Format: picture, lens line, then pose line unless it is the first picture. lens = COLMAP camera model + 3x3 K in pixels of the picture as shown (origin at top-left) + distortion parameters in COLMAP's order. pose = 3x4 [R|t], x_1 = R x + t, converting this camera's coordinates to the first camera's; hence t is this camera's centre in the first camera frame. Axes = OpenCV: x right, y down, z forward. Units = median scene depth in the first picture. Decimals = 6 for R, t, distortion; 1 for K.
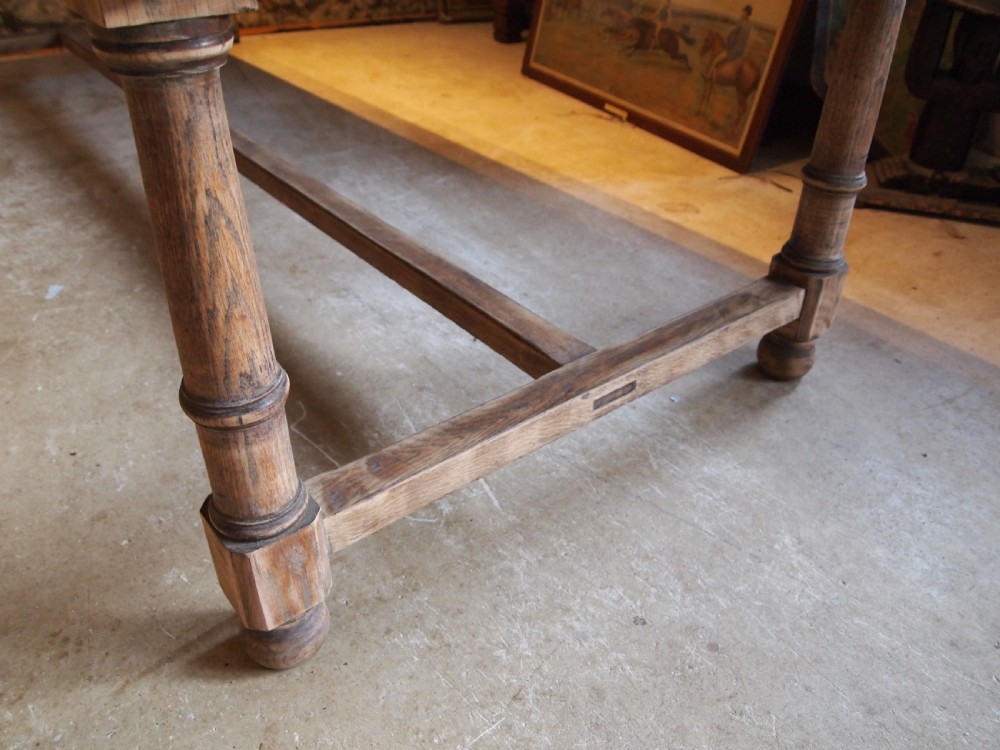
lens RADIAL K [[791.7, 0, 504.2], [0, 791.7, 373.8], [0, 0, 1]] dist [-0.047742, -0.001163]
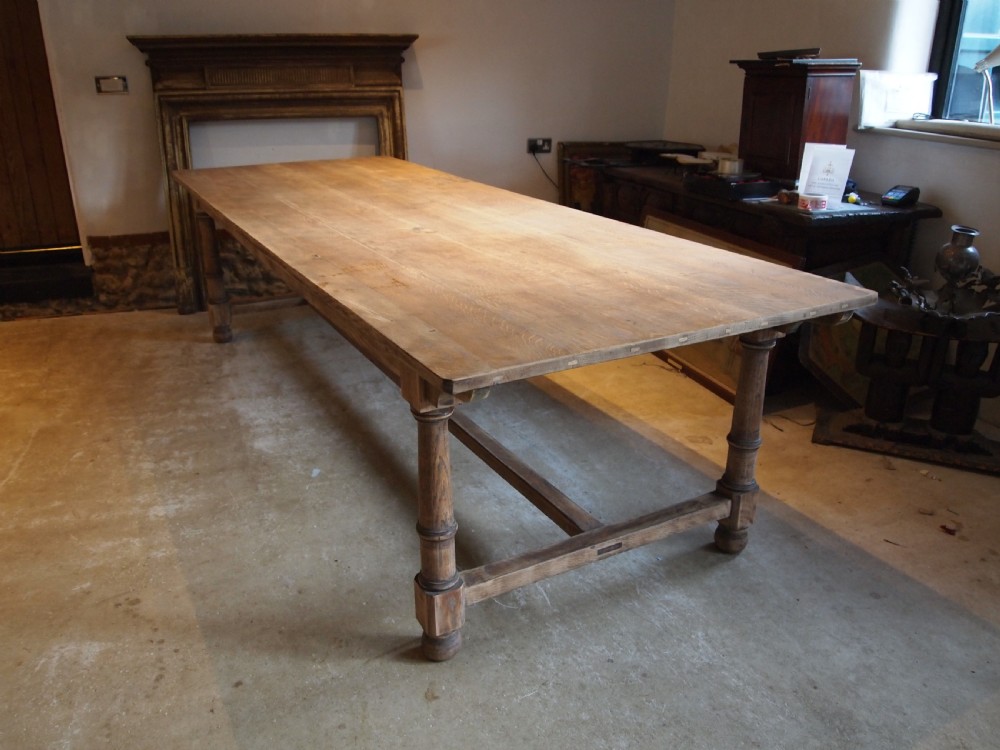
lens RADIAL K [[791.7, 0, 506.2], [0, 791.7, 374.9], [0, 0, 1]] dist [-0.047742, -0.001163]
pose [[0.985853, 0.039681, -0.162845, 0.155797], [-0.075554, 0.972471, -0.220436, 0.048861], [0.149615, 0.229621, 0.961712, -0.864049]]
